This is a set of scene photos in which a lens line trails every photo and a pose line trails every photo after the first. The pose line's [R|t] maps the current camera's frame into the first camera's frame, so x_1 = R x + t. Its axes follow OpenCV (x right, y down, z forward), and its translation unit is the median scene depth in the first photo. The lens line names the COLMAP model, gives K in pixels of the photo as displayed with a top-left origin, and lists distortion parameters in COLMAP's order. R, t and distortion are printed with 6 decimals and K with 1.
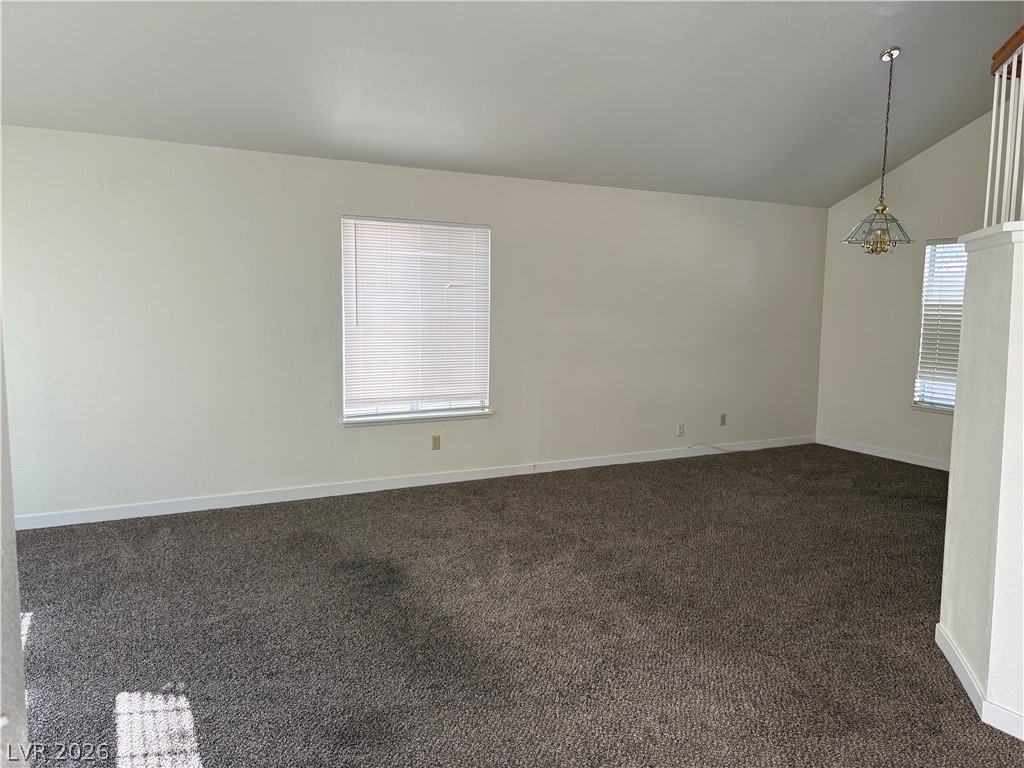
lens RADIAL K [[773.5, 0, 512.0], [0, 773.5, 384.0], [0, 0, 1]] dist [0.049579, -0.071453]
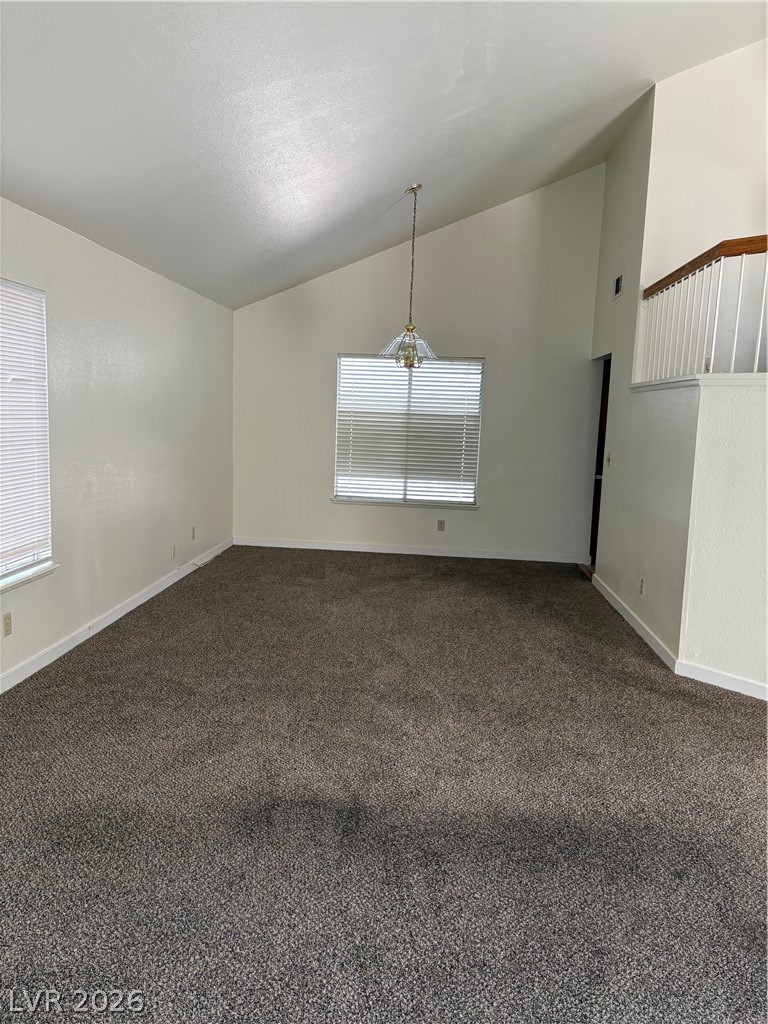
lens RADIAL K [[773.5, 0, 384.1], [0, 773.5, 516.4], [0, 0, 1]] dist [0.049579, -0.071453]
pose [[0.538022, -0.107185, 0.836088, -0.640240], [0.063297, 0.994219, 0.086726, -0.068213], [-0.840551, 0.006261, 0.541696, 0.537215]]
